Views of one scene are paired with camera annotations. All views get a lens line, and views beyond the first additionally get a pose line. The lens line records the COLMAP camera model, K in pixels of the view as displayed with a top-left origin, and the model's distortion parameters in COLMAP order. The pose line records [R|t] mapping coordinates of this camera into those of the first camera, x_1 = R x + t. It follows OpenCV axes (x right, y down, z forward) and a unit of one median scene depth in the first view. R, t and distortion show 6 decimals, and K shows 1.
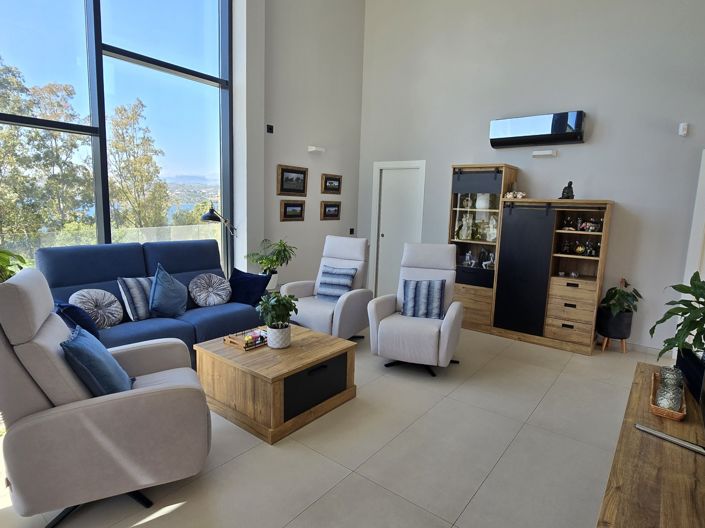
lens RADIAL K [[415.2, 0, 348.8], [0, 415.2, 264.3], [0, 0, 1]] dist [-0.003542, -0.003290]
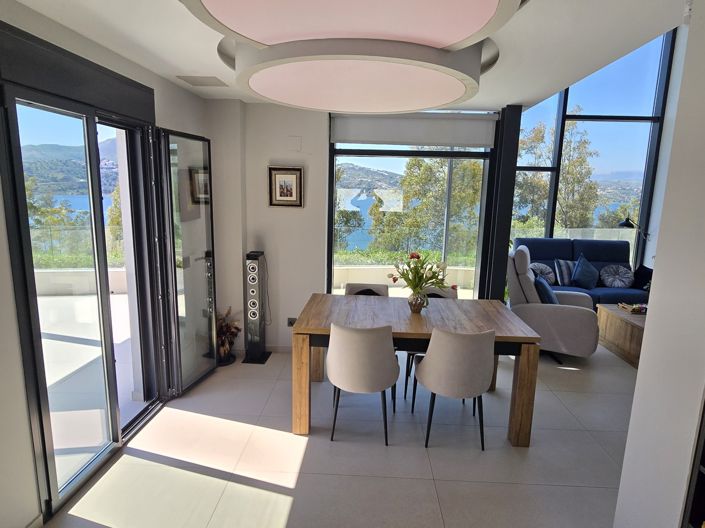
lens RADIAL K [[415.2, 0, 348.8], [0, 415.2, 264.3], [0, 0, 1]] dist [-0.003542, -0.003290]
pose [[0.589124, 0.123740, -0.798512, 0.227259], [-0.121535, 0.990533, 0.063830, 0.038791], [0.798850, 0.059443, 0.598586, -0.518663]]
